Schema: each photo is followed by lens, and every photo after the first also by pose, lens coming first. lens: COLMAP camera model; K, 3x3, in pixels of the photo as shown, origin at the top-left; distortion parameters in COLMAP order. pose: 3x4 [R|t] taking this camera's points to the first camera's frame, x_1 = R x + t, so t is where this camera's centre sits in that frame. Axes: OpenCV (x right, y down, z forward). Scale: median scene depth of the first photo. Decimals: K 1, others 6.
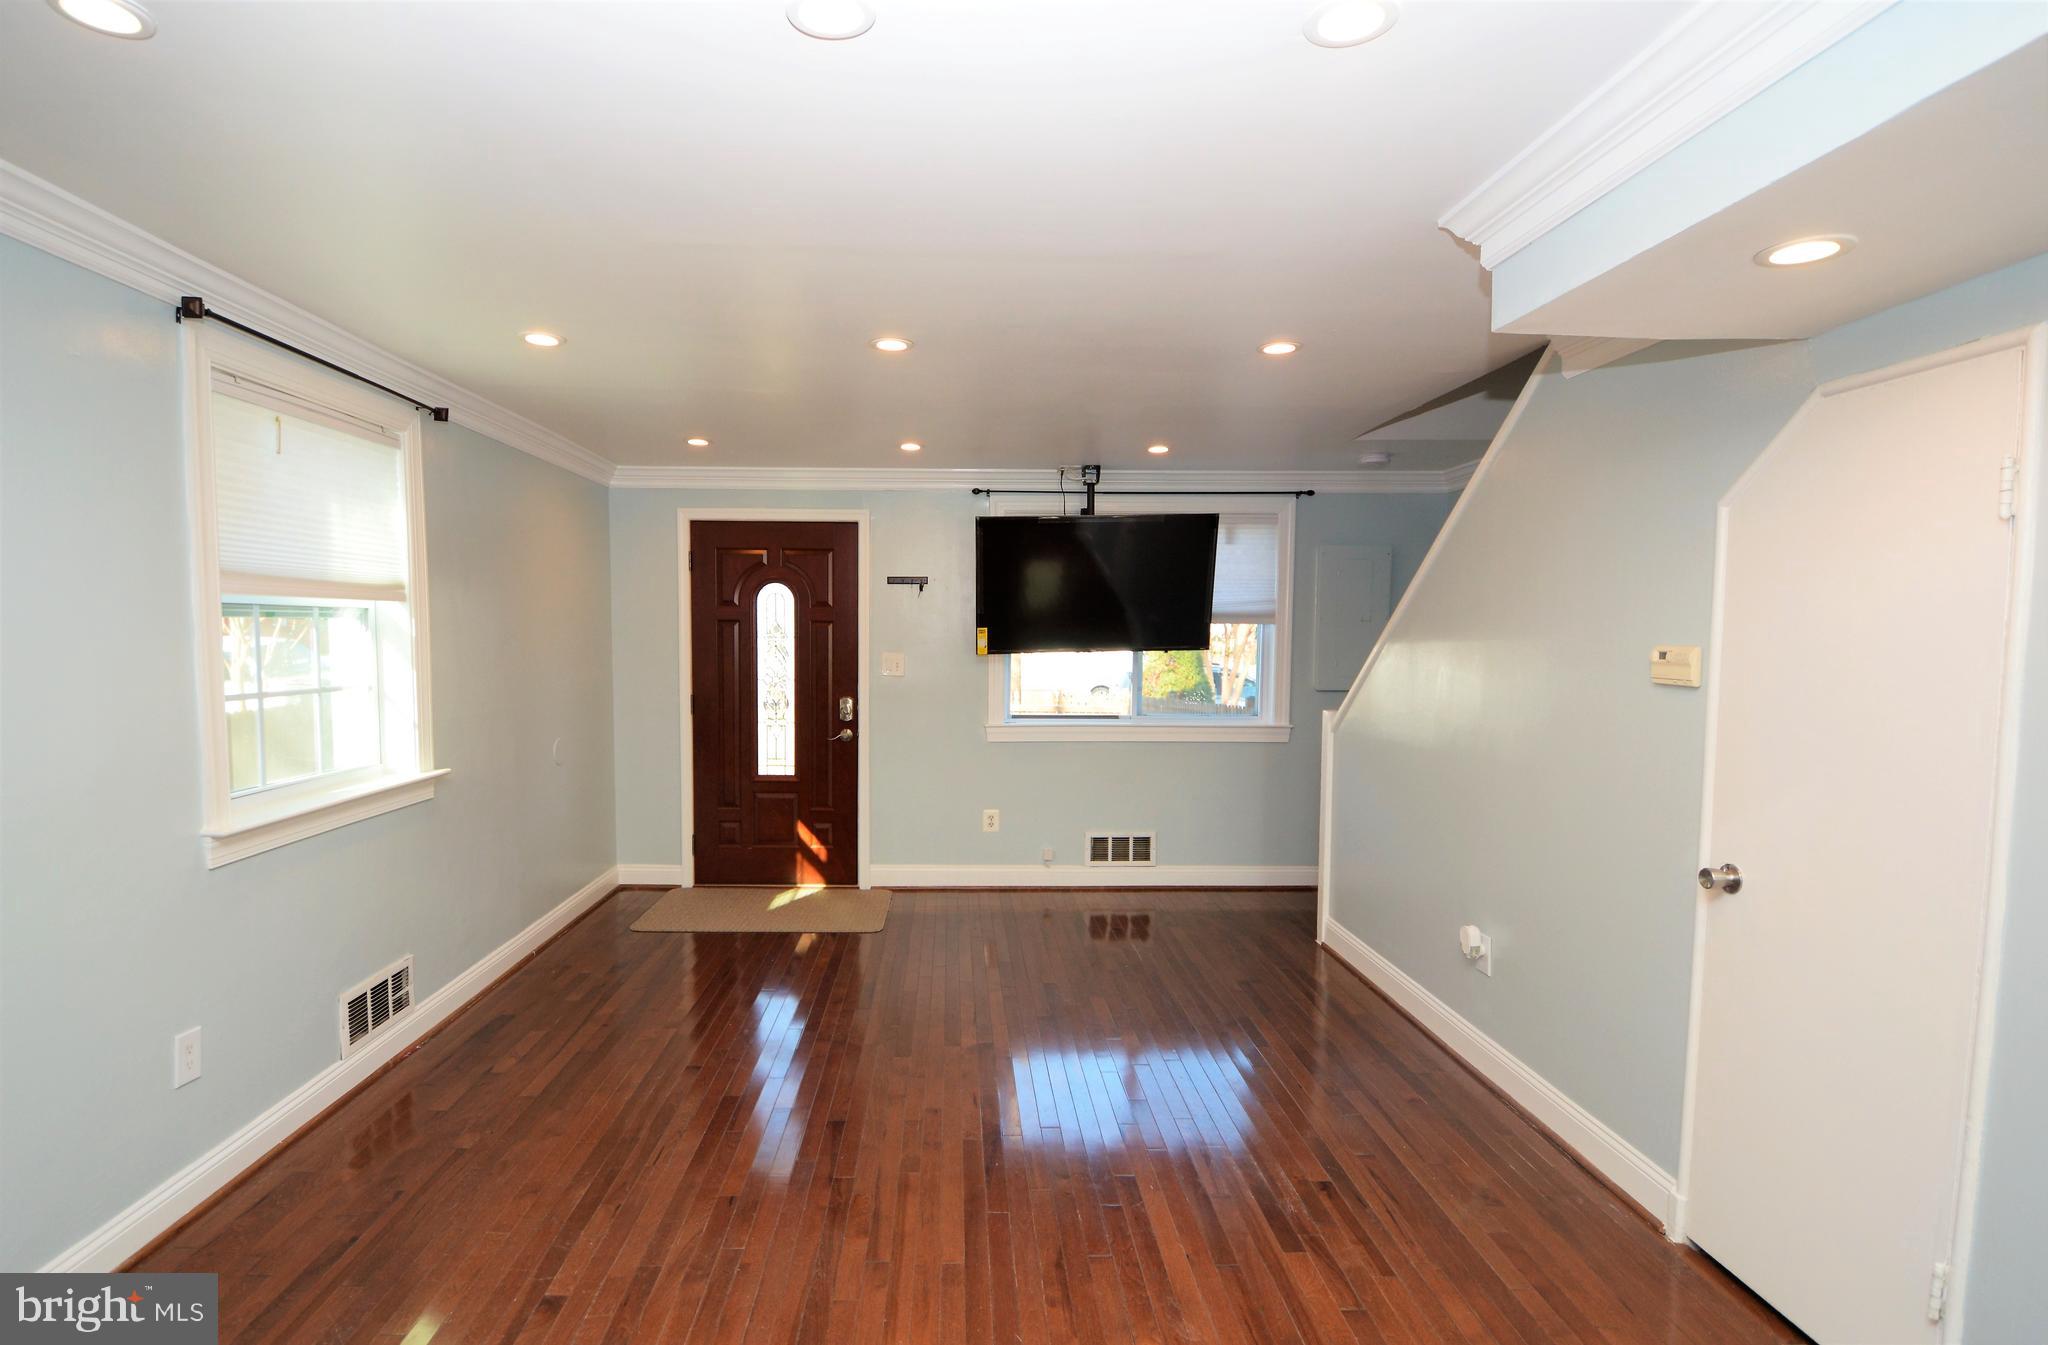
lens RADIAL K [[985.1, 0, 963.4], [0, 985.1, 698.3], [0, 0, 1]] dist [-0.000181, -0.000469]
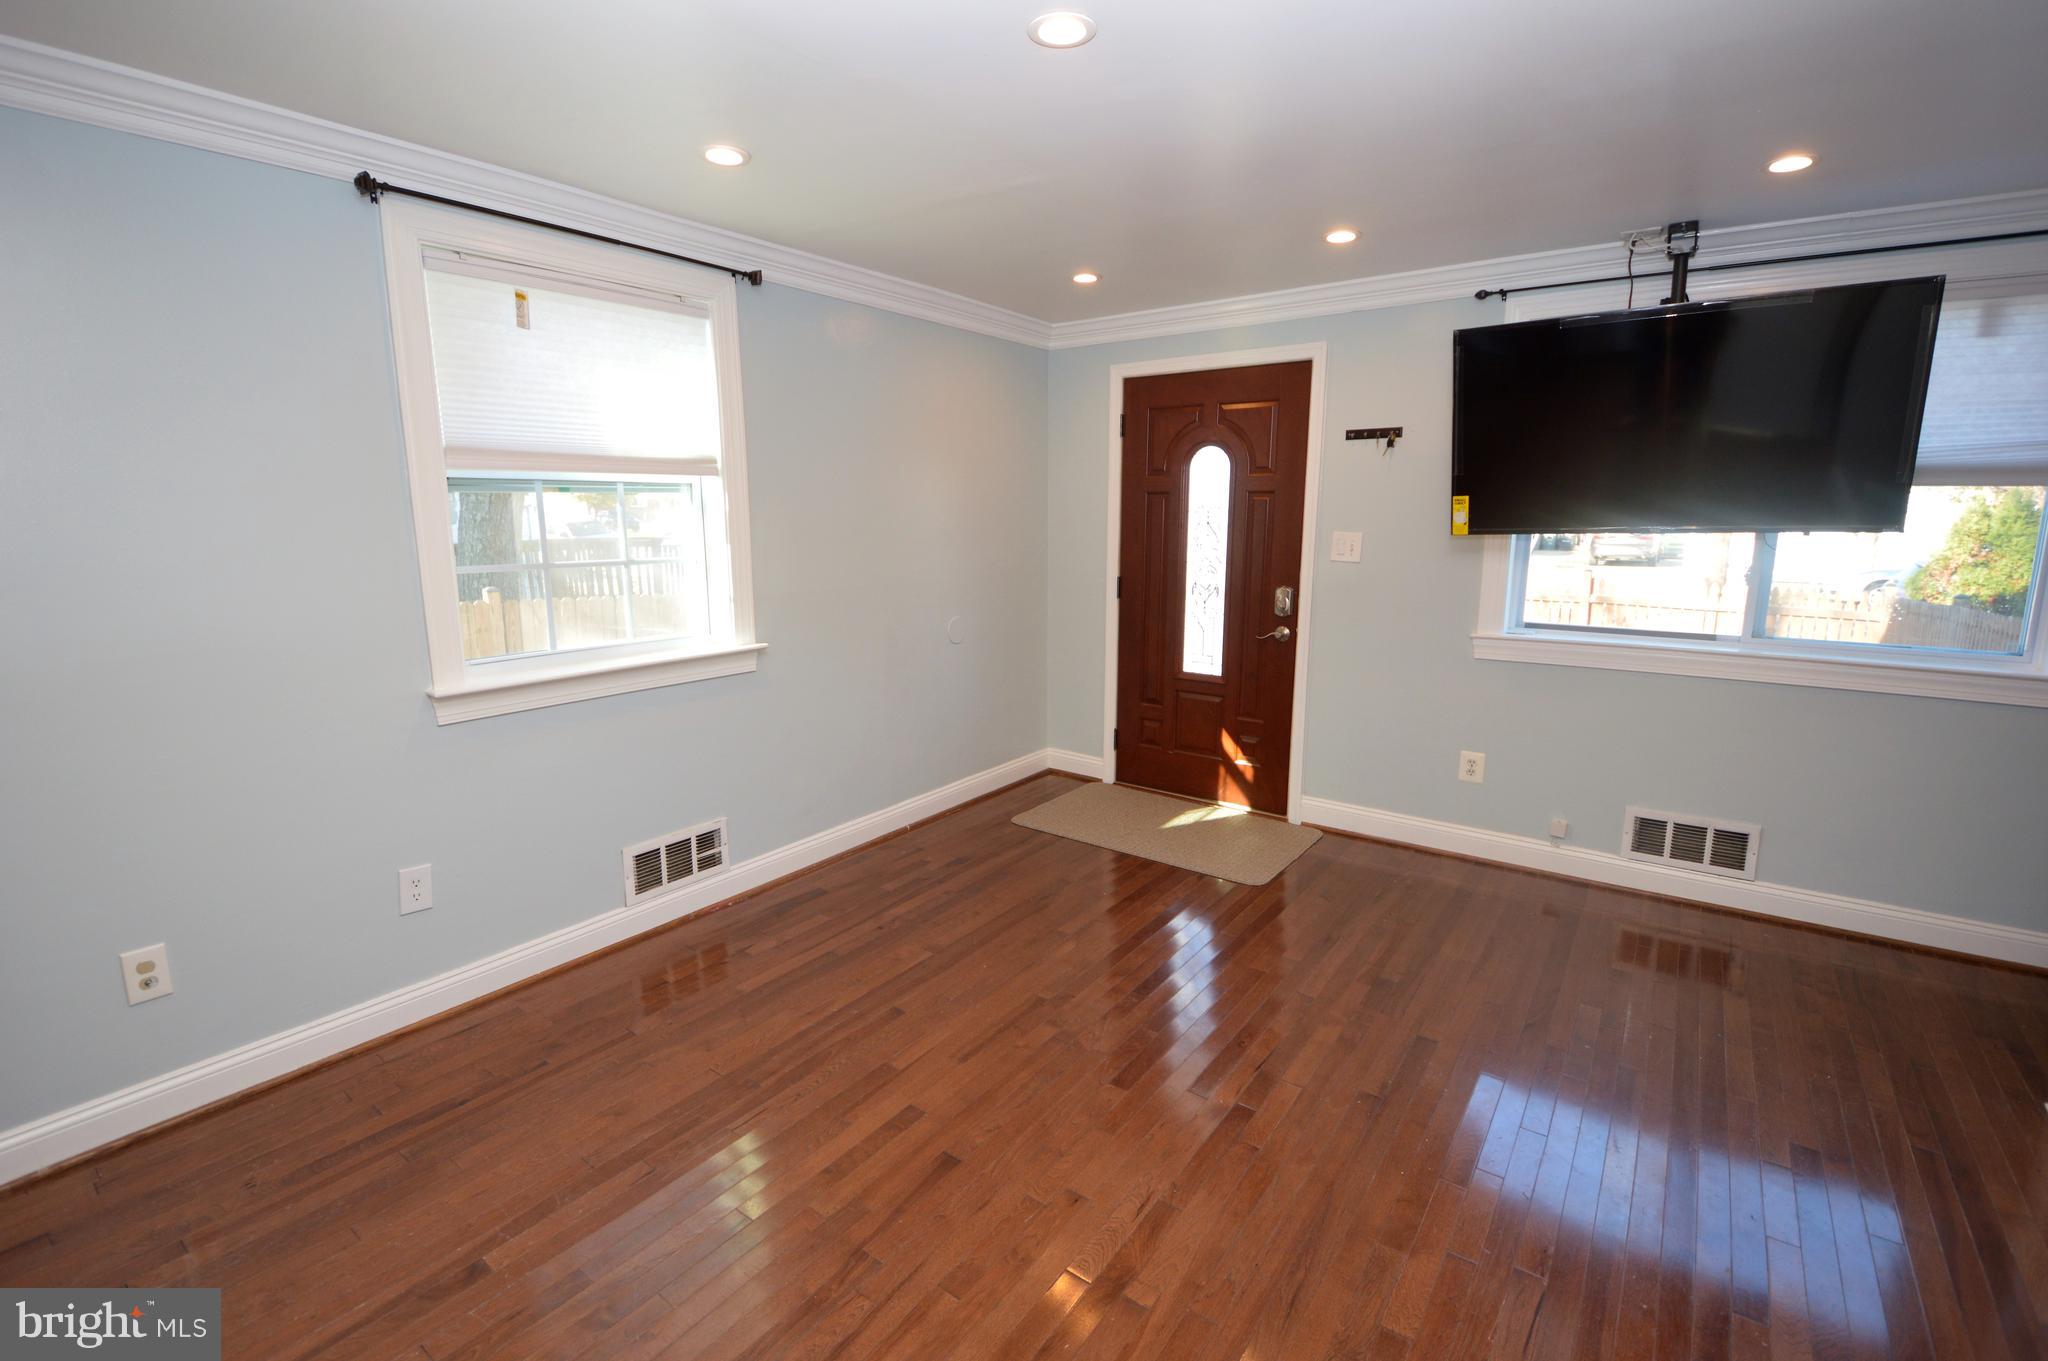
lens RADIAL K [[905.9, 0, 1018.6], [0, 905.9, 667.5], [0, 0, 1]] dist [0.022704, -0.027826]
pose [[0.792973, 0.099316, -0.601107, 0.162163], [-0.035826, 0.992518, 0.116724, -0.014664], [0.608202, -0.071024, 0.790598, 0.279558]]
